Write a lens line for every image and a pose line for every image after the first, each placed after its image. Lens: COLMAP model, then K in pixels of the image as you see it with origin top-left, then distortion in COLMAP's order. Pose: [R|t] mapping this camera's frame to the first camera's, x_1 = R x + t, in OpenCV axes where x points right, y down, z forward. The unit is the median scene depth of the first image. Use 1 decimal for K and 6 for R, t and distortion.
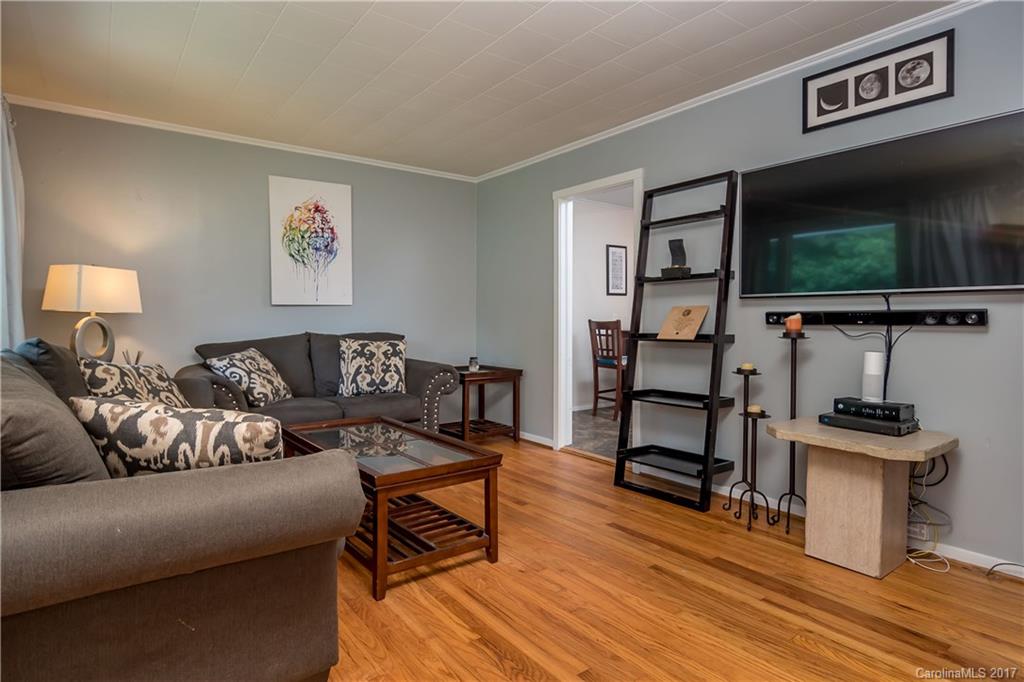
lens RADIAL K [[561.3, 0, 509.3], [0, 561.3, 322.8], [0, 0, 1]] dist [-0.001994, -0.000695]
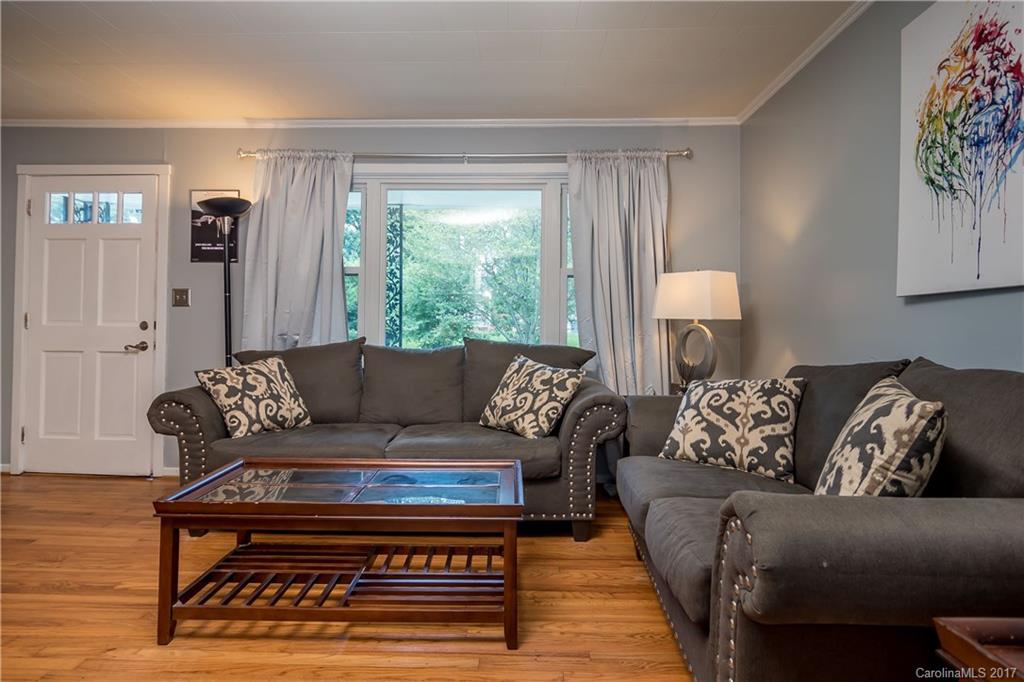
lens RADIAL K [[561.3, 0, 509.3], [0, 561.3, 322.8], [0, 0, 1]] dist [-0.001994, -0.000695]
pose [[-0.621397, -0.011485, -0.783412, 0.160819], [-0.014140, 0.999894, -0.003443, -0.004173], [0.783368, 0.008938, -0.621494, 1.060183]]
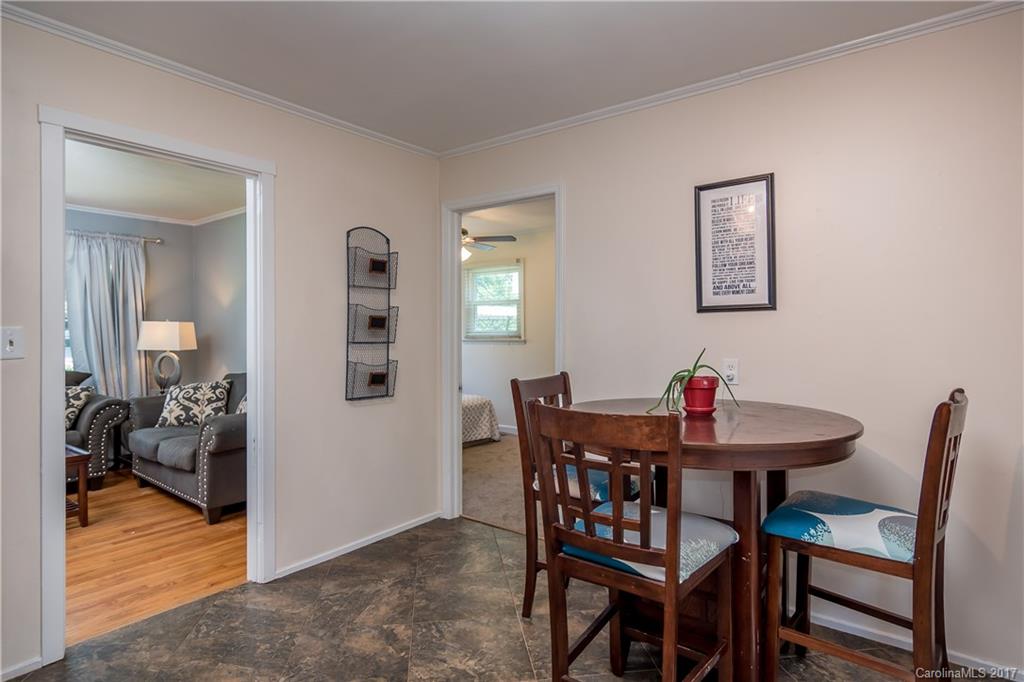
lens RADIAL K [[561.3, 0, 509.3], [0, 561.3, 322.8], [0, 0, 1]] dist [-0.001994, -0.000695]
pose [[0.256687, -0.018318, -0.966321, 0.822711], [-0.002219, 0.999807, -0.019542, -0.052558], [0.966492, 0.007160, 0.256597, 1.202711]]
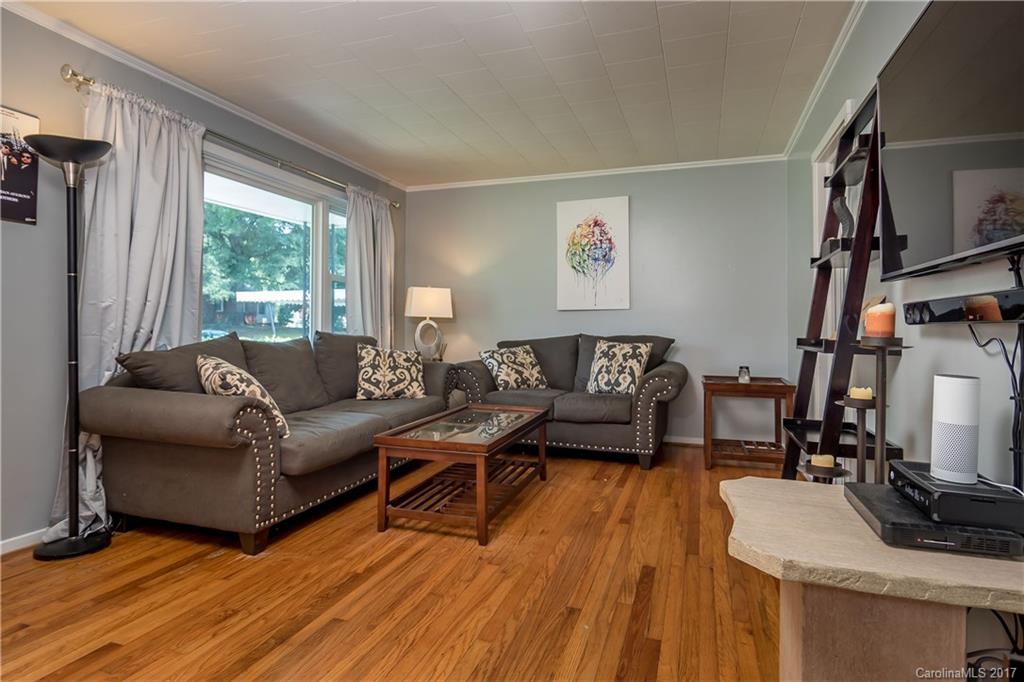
lens RADIAL K [[561.3, 0, 509.3], [0, 561.3, 322.8], [0, 0, 1]] dist [-0.001994, -0.000695]
pose [[0.564823, -0.004033, -0.825202, 0.512028], [-0.009813, 0.999885, -0.011604, 0.009276], [0.825154, 0.014652, 0.564718, 0.250348]]
